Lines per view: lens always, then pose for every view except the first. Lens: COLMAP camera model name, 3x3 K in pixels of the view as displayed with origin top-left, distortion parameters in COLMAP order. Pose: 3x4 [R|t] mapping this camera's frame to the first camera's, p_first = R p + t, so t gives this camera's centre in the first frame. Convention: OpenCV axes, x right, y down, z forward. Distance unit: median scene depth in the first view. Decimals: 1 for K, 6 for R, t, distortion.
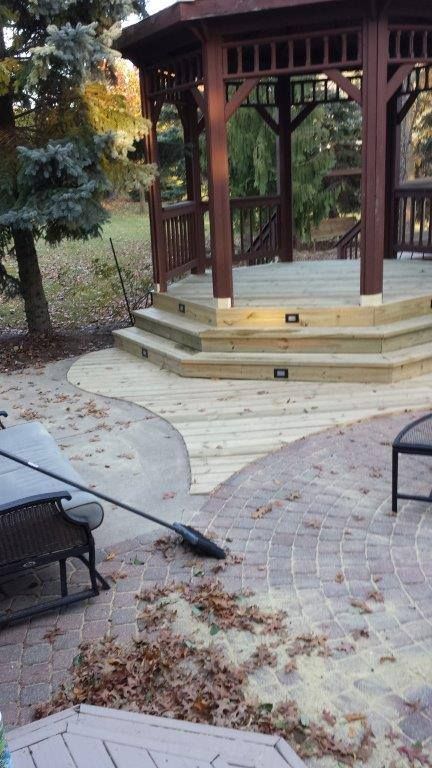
lens RADIAL K [[719.2, 0, 215.1], [0, 719.2, 395.8], [0, 0, 1]] dist [0.158980, -0.385567]
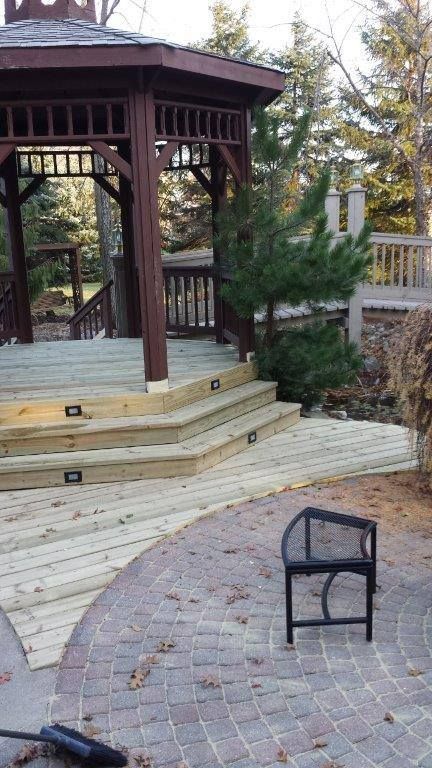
lens RADIAL K [[719.2, 0, 215.1], [0, 719.2, 395.8], [0, 0, 1]] dist [0.158980, -0.385567]
pose [[0.907858, -0.065772, 0.414087, -0.108689], [0.104306, 0.991999, -0.071120, -0.049455], [-0.406097, 0.107758, 0.907455, 0.143858]]
